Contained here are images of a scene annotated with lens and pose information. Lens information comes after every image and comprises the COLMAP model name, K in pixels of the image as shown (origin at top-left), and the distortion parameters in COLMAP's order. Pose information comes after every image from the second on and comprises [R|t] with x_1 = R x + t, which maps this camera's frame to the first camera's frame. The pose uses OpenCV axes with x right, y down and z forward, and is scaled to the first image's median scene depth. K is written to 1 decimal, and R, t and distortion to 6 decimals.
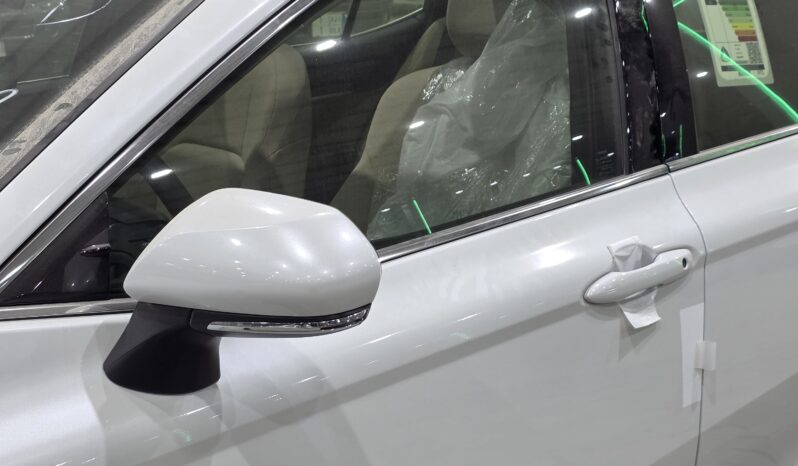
lens RADIAL K [[1458.3, 0, 399.6], [0, 1458.3, 265.4], [0, 0, 1]] dist [0.094552, -0.051292]
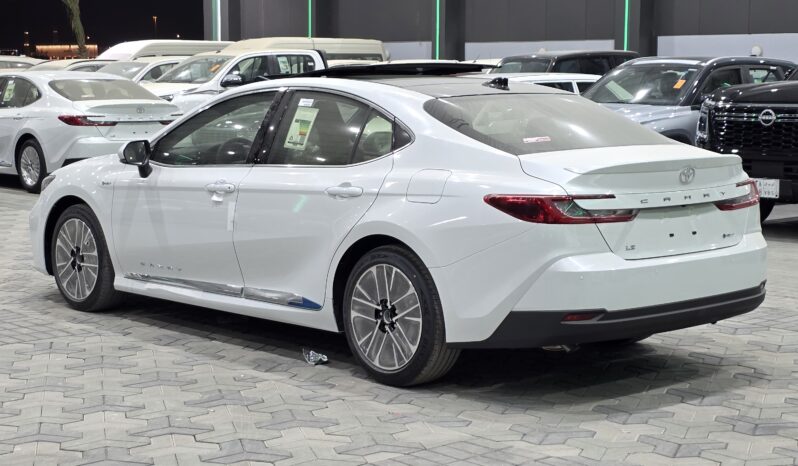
lens RADIAL K [[1458.3, 0, 399.6], [0, 1458.3, 265.4], [0, 0, 1]] dist [0.094552, -0.051292]
pose [[-0.035692, 0.129540, -0.990932, 3.816969], [-0.249486, 0.959013, 0.134353, -0.411308], [0.967720, 0.252019, -0.001910, 1.487170]]
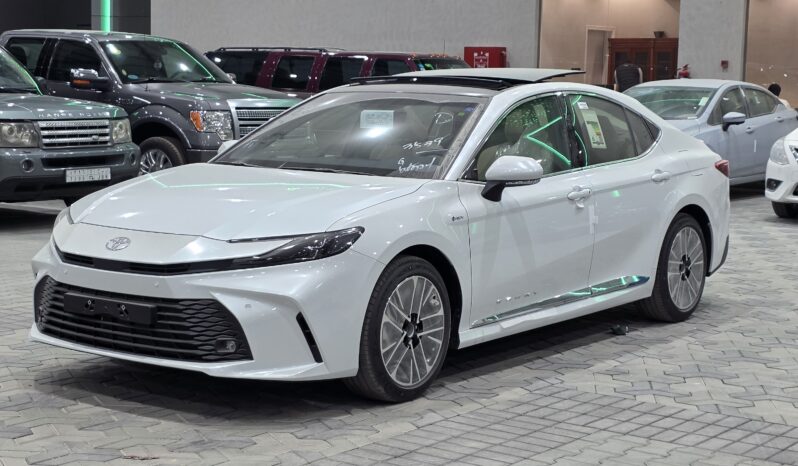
lens RADIAL K [[1458.3, 0, 399.6], [0, 1458.3, 265.4], [0, 0, 1]] dist [0.094552, -0.051292]
pose [[0.985738, -0.009071, 0.168040, -0.893959], [0.028483, 0.993133, -0.113471, 0.585878], [-0.165857, 0.116639, 0.979228, -2.484570]]
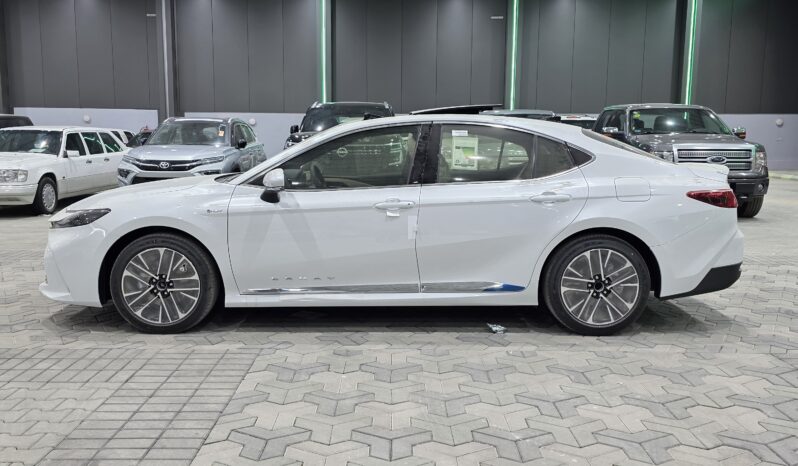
lens RADIAL K [[730.0, 0, 399.0], [0, 730.0, 233.0], [0, 0, 1]] dist [0.039371, -0.011742]
pose [[0.716167, 0.090987, -0.691973, 1.709240], [-0.173156, 0.983631, -0.049874, 0.198752], [0.676108, 0.155537, 0.720199, -0.572265]]
